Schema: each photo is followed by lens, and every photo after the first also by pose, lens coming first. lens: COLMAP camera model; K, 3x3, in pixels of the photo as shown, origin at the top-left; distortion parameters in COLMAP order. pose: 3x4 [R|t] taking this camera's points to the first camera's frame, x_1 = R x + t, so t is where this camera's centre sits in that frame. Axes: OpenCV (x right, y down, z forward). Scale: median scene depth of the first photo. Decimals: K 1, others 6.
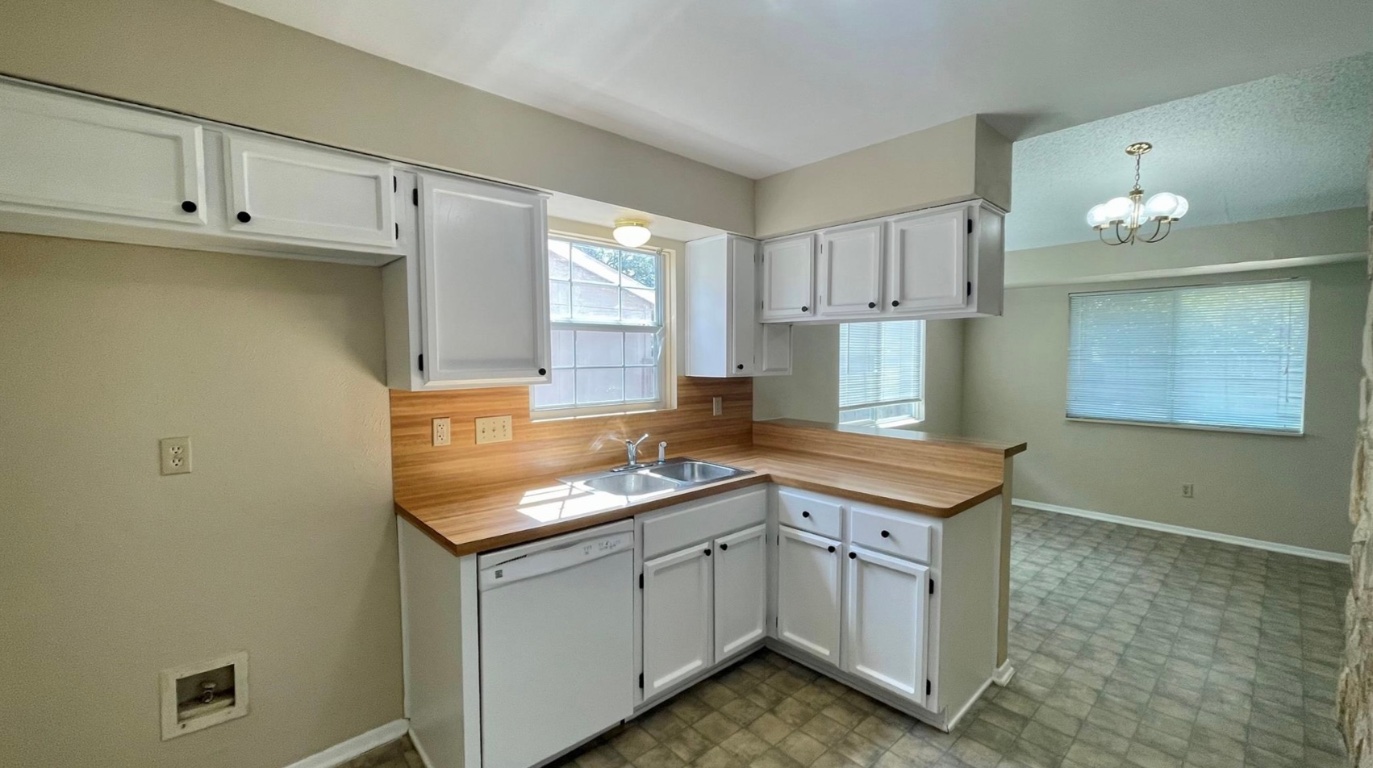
lens RADIAL K [[550.3, 0, 678.6], [0, 550.3, 381.4], [0, 0, 1]] dist [-0.000989, -0.000557]
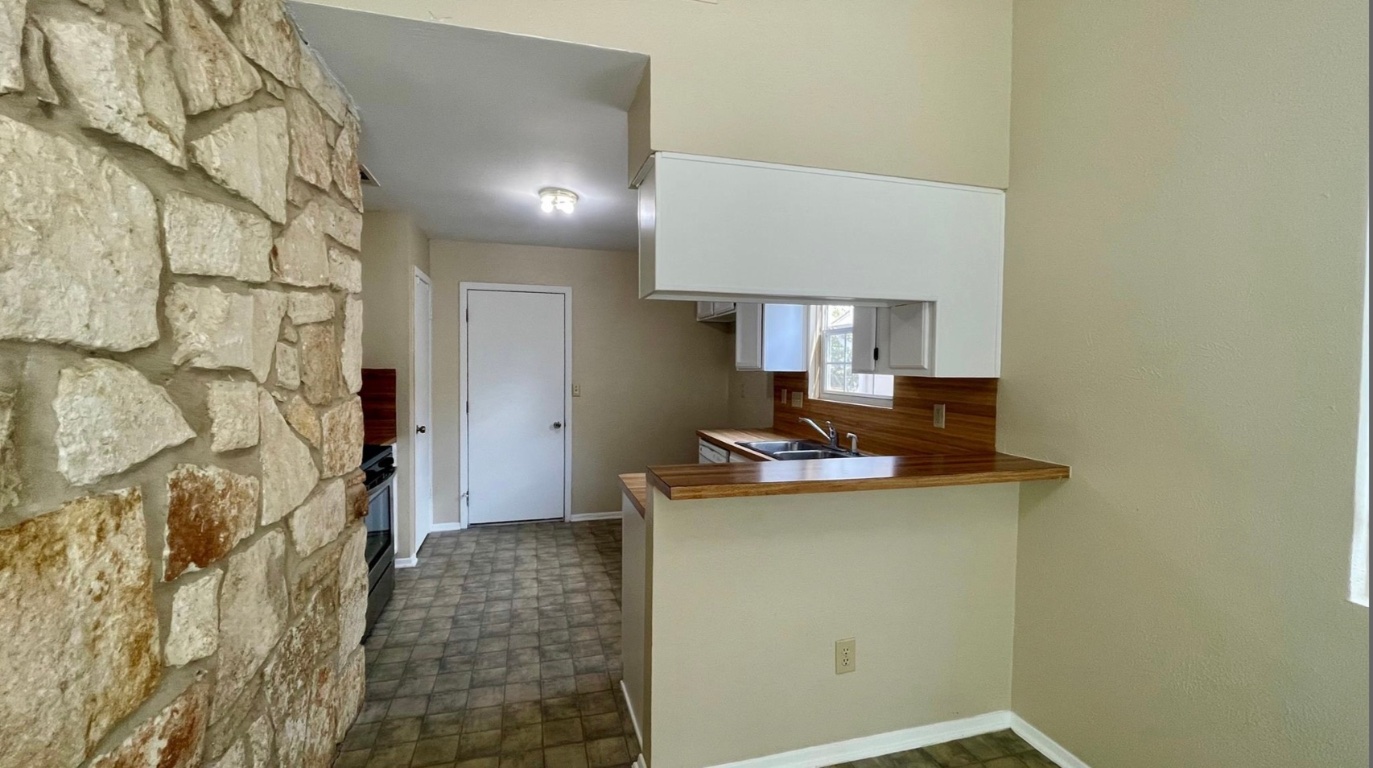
lens RADIAL K [[550.3, 0, 678.6], [0, 550.3, 381.4], [0, 0, 1]] dist [-0.000989, -0.000557]
pose [[-0.459044, 0.022209, -0.888136, 1.268741], [-0.047975, 0.997609, 0.049742, -0.033391], [0.887117, 0.065442, -0.456881, 1.408562]]
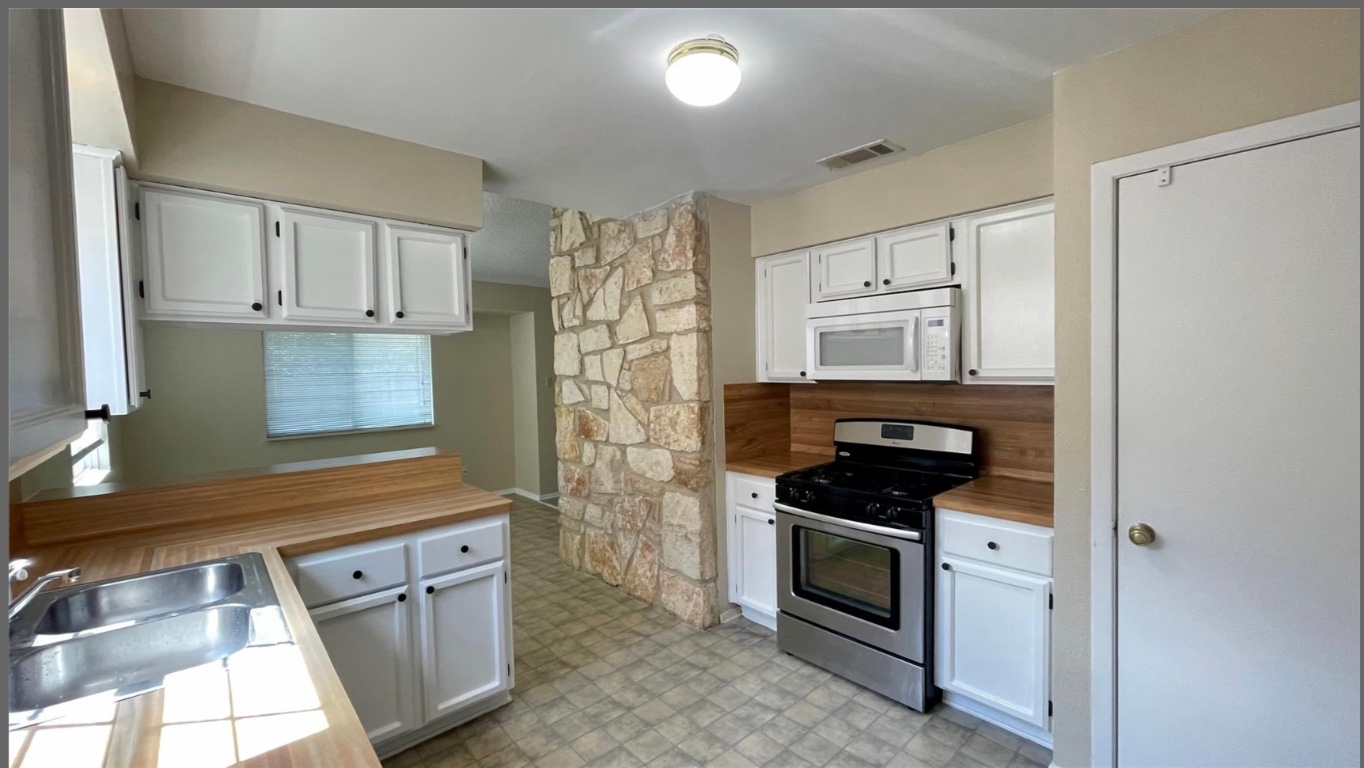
lens RADIAL K [[544.5, 0, 682.0], [0, 544.5, 384.0], [0, 0, 1]] dist [-0.001134, -0.000215]
pose [[0.010806, -0.030245, 0.999484, -0.541407], [0.067925, 0.997256, 0.029443, -0.019237], [-0.997632, 0.067572, 0.012830, 0.526837]]
